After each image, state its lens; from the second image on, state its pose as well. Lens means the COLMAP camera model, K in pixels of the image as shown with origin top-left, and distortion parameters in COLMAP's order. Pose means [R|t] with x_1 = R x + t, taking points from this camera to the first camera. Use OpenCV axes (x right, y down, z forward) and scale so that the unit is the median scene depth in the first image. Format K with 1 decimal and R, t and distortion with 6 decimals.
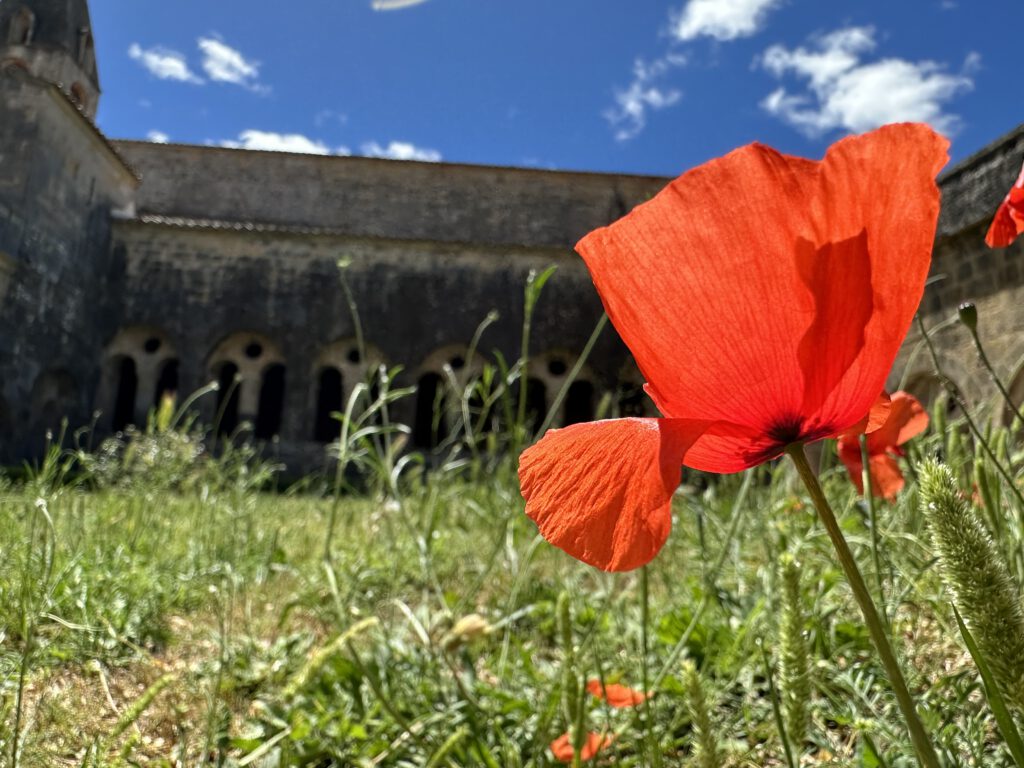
lens RADIAL K [[732.5, 0, 511.3], [0, 732.5, 384.0], [0, 0, 1]] dist [0.014091, -0.007905]
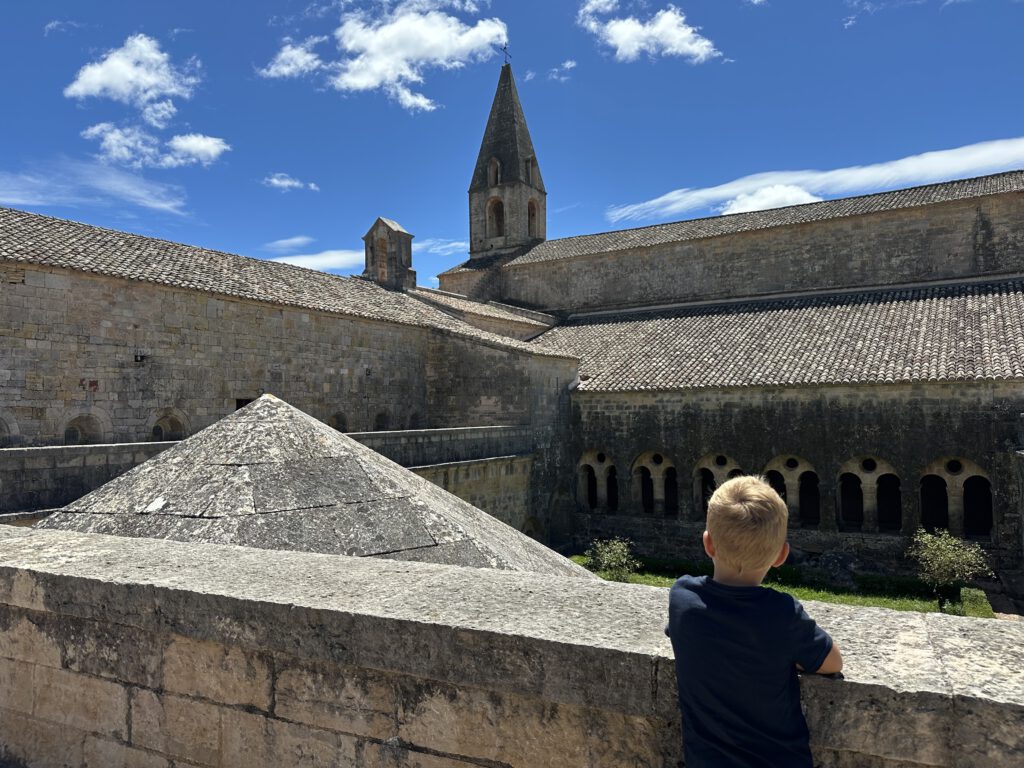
lens RADIAL K [[732.5, 0, 519.2], [0, 732.5, 390.8], [0, 0, 1]] dist [0.014091, -0.007905]
pose [[0.820474, -0.074764, -0.566774, 0.324279], [0.159284, 0.982049, 0.101040, -0.409314], [0.549045, -0.173178, 0.817654, -0.454622]]
